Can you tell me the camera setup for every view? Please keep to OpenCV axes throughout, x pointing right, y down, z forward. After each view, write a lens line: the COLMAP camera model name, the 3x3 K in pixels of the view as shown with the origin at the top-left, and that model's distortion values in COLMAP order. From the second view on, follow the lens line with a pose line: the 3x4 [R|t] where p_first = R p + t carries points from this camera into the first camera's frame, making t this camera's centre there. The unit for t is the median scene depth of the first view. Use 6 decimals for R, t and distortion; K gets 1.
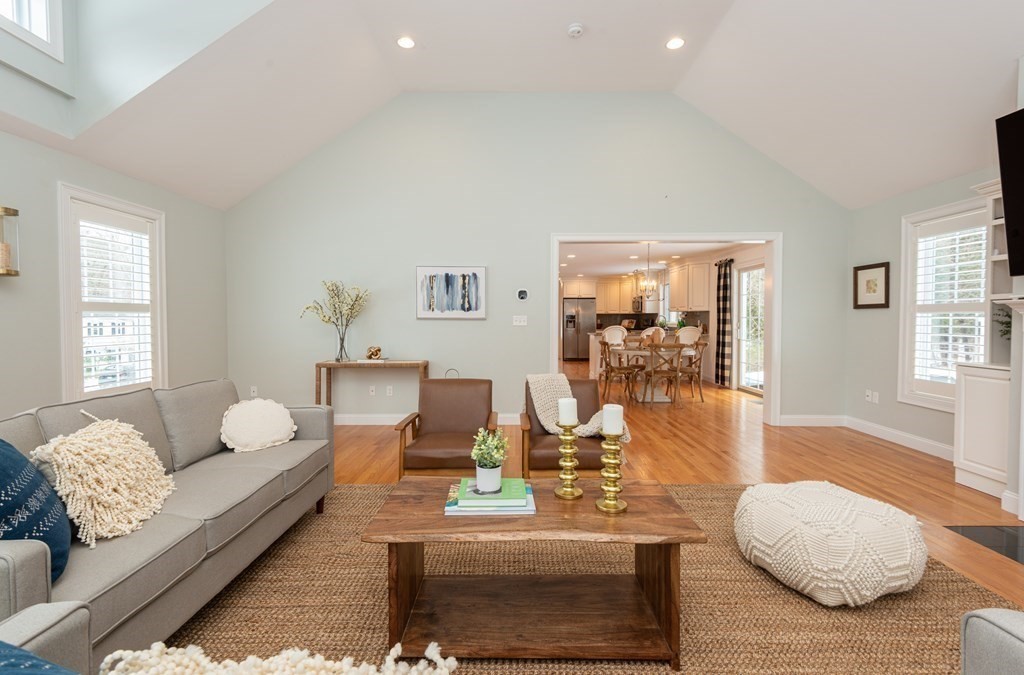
lens RADIAL K [[455.0, 0, 507.8], [0, 455.0, 326.0], [0, 0, 1]] dist [-0.014489, -0.000386]
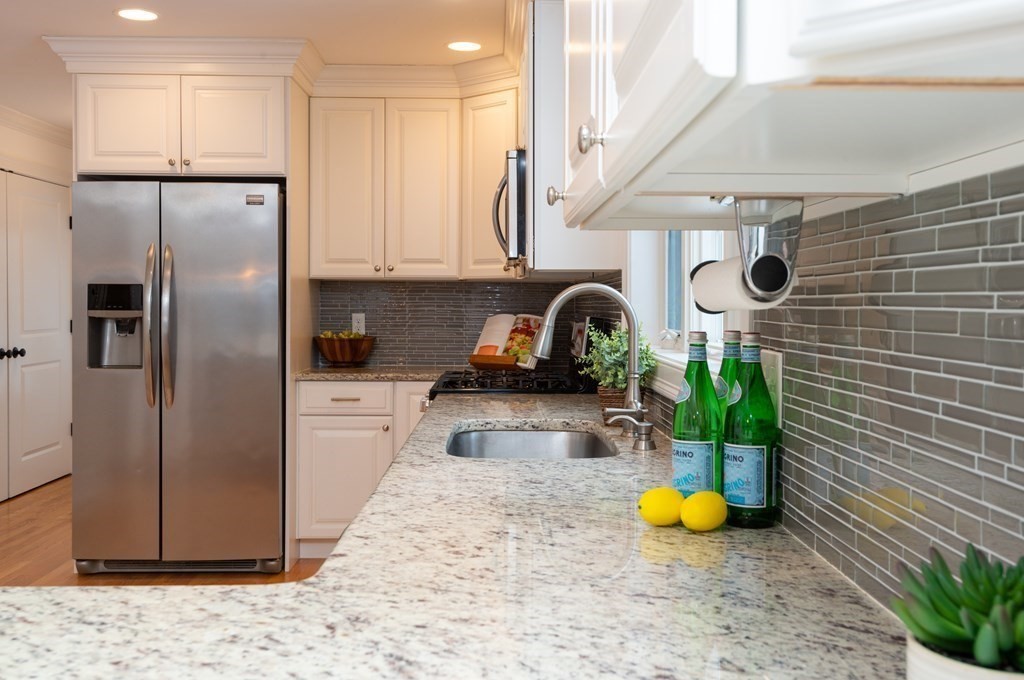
lens RADIAL K [[1003.2, 0, 530.8], [0, 1003.2, 320.5], [0, 0, 1]] dist [0.009404, -0.007585]
pose [[0.998842, 0.009329, 0.047192, 0.675231], [-0.009490, 0.999950, 0.003201, -0.034958], [-0.047160, -0.003645, 0.998881, 1.656636]]
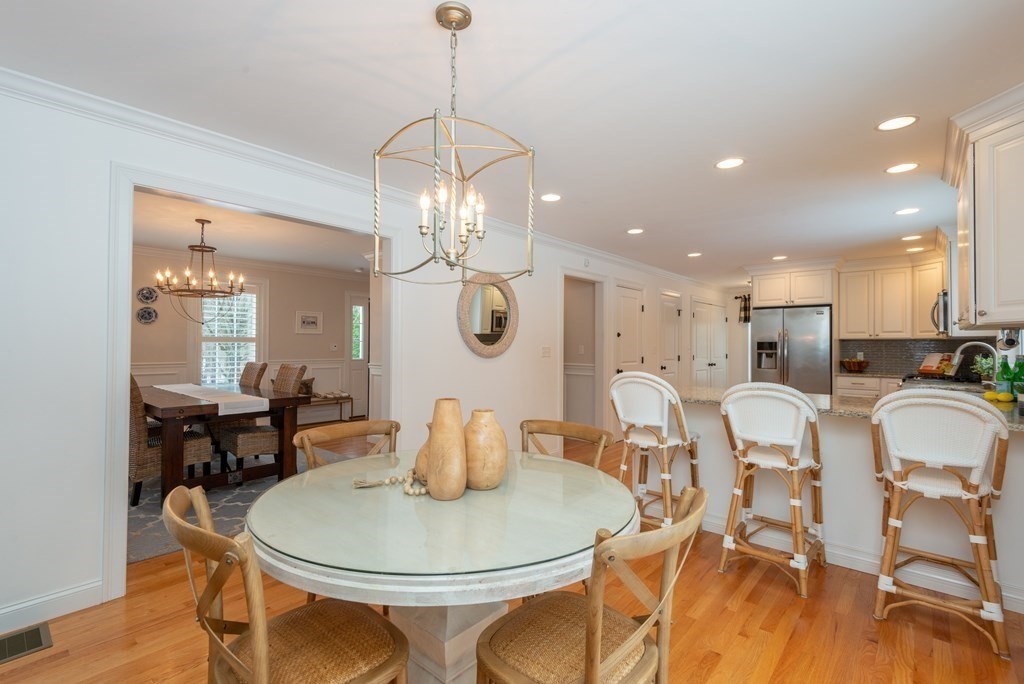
lens RADIAL K [[468.7, 0, 508.2], [0, 468.7, 340.2], [0, 0, 1]] dist [0.031197, -0.018138]
pose [[0.759492, 0.001609, -0.650515, 0.656431], [-0.019661, 0.999597, -0.020482, -0.024528], [0.650220, 0.028346, 0.759217, 1.109355]]
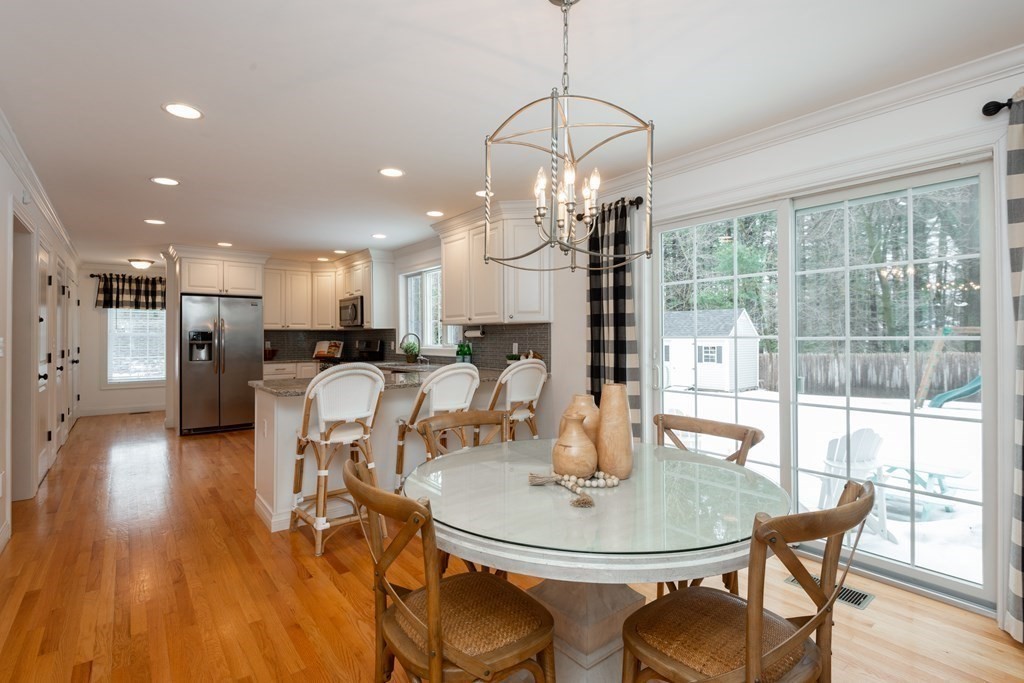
lens RADIAL K [[482.4, 0, 515.8], [0, 482.4, 336.2], [0, 0, 1]] dist [0.002641, 0.000096]
pose [[0.769358, 0.004398, 0.638803, 0.186239], [0.009598, 0.999784, -0.018443, -0.019393], [-0.638746, 0.020320, 0.769149, 1.109278]]
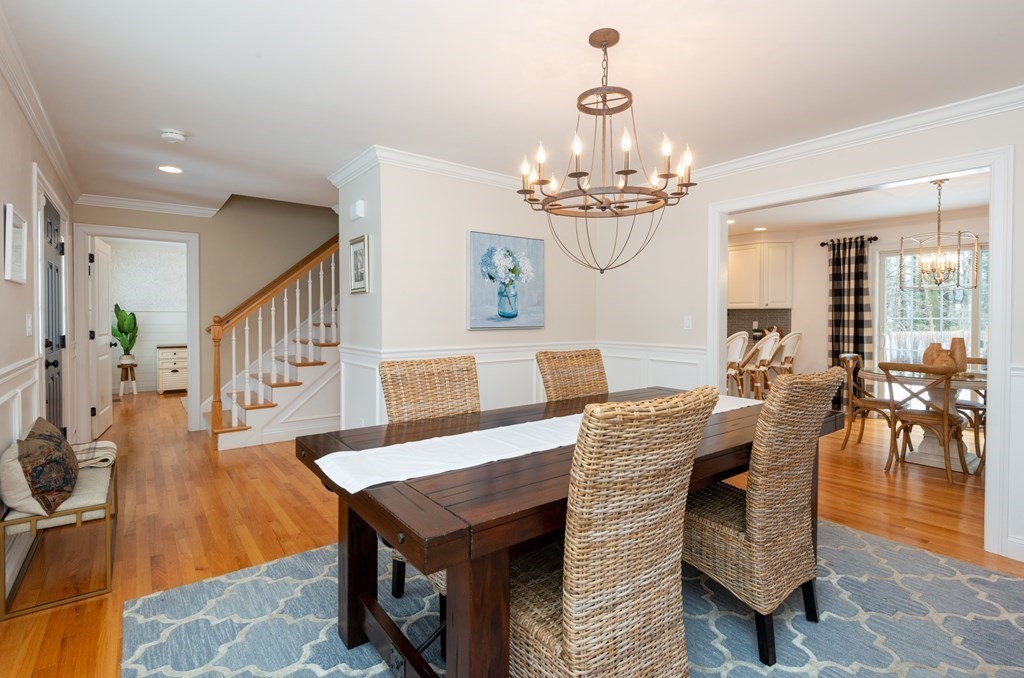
lens RADIAL K [[485.8, 0, 514.8], [0, 485.8, 328.7], [0, 0, 1]] dist [0.013187, -0.000210]
pose [[0.782184, -0.013358, 0.622904, -0.653613], [0.009071, 0.999908, 0.010052, -0.022760], [-0.622981, -0.002212, 0.782234, 1.133888]]
